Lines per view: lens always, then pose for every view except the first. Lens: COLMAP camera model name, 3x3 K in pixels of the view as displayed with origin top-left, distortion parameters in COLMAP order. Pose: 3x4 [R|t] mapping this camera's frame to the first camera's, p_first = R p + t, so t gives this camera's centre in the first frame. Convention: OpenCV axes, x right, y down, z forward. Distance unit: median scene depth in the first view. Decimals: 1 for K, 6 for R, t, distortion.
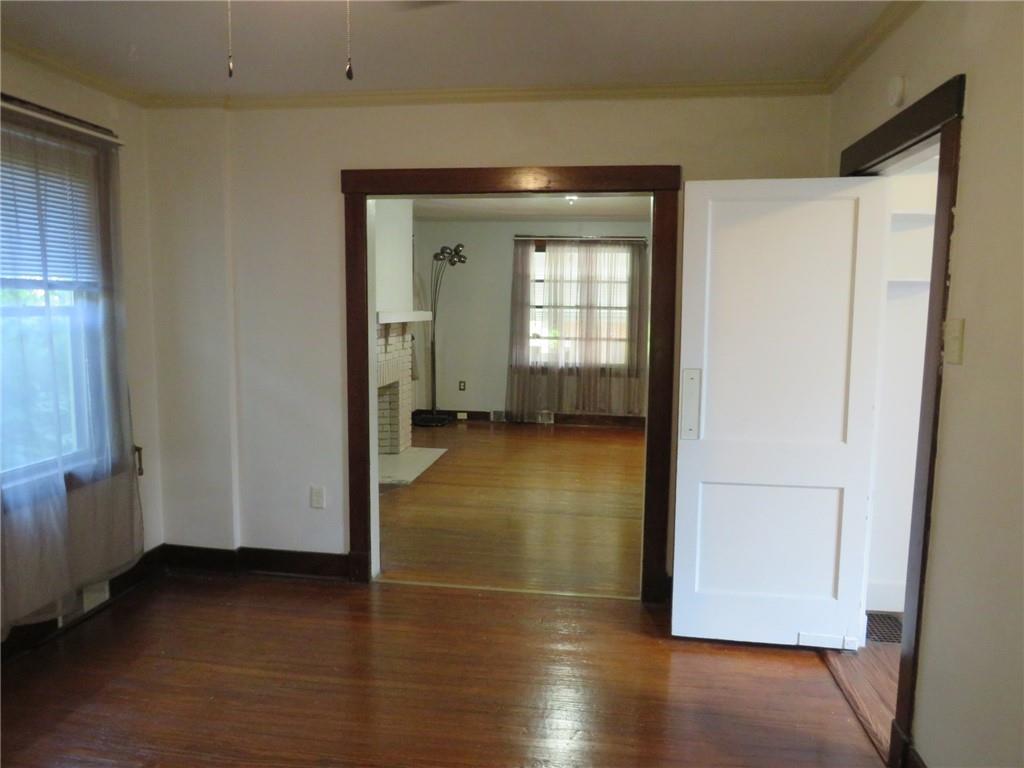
lens RADIAL K [[724.3, 0, 513.7], [0, 724.3, 380.1], [0, 0, 1]] dist [-0.020464, -0.007611]
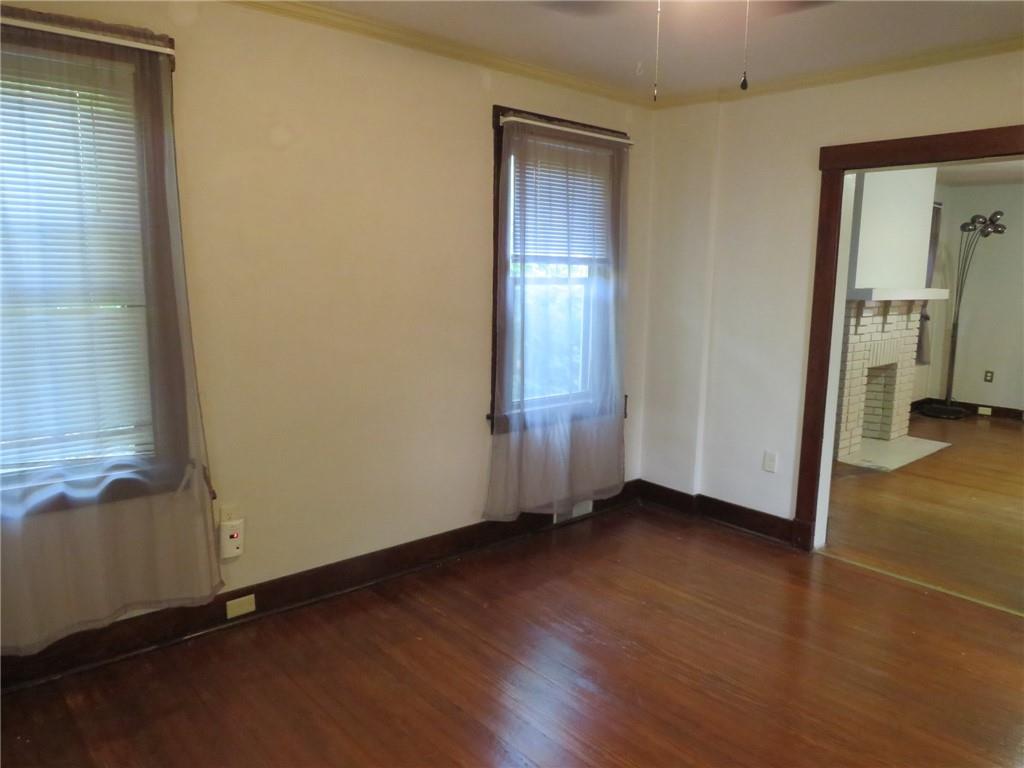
lens RADIAL K [[724.3, 0, 513.0], [0, 724.3, 379.6], [0, 0, 1]] dist [-0.020464, -0.007611]
pose [[0.765061, 0.099580, -0.636212, 0.103095], [-0.077297, 0.995029, 0.062792, 0.005045], [0.639302, 0.001138, 0.768955, -0.056911]]
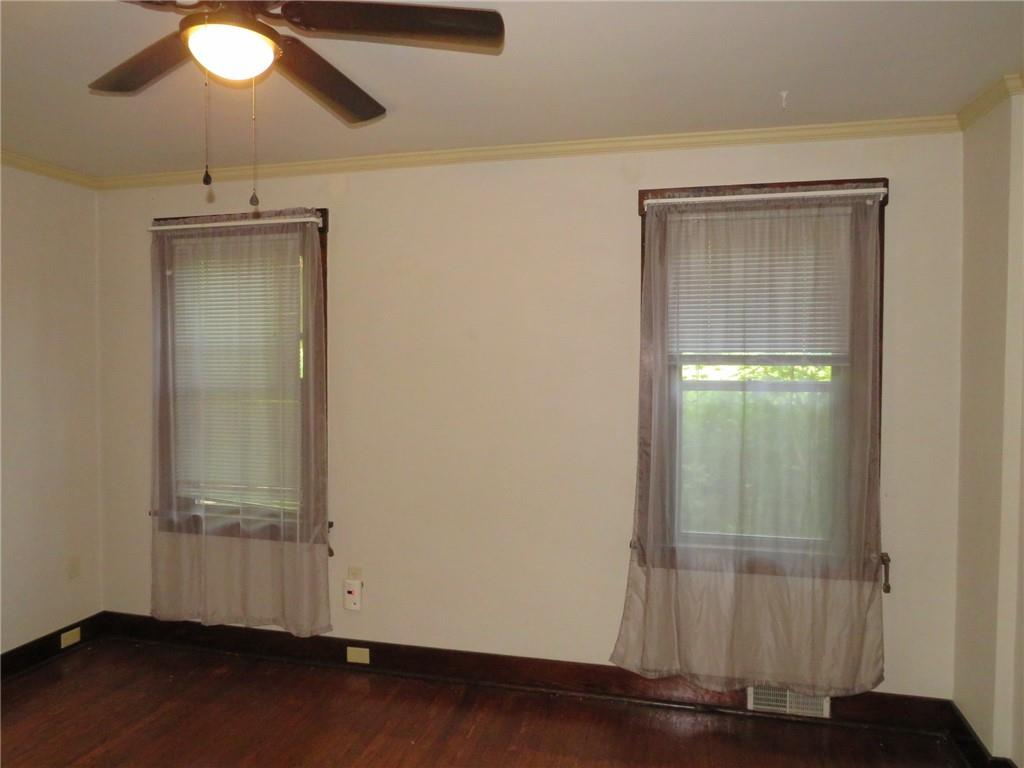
lens RADIAL K [[724.3, 0, 506.5], [0, 724.3, 384.9], [0, 0, 1]] dist [-0.020464, -0.007611]
pose [[-0.103145, 0.020135, -0.994462, 0.305944], [-0.106194, 0.993858, 0.031137, -0.075208], [0.988981, 0.108818, -0.100374, 0.608867]]
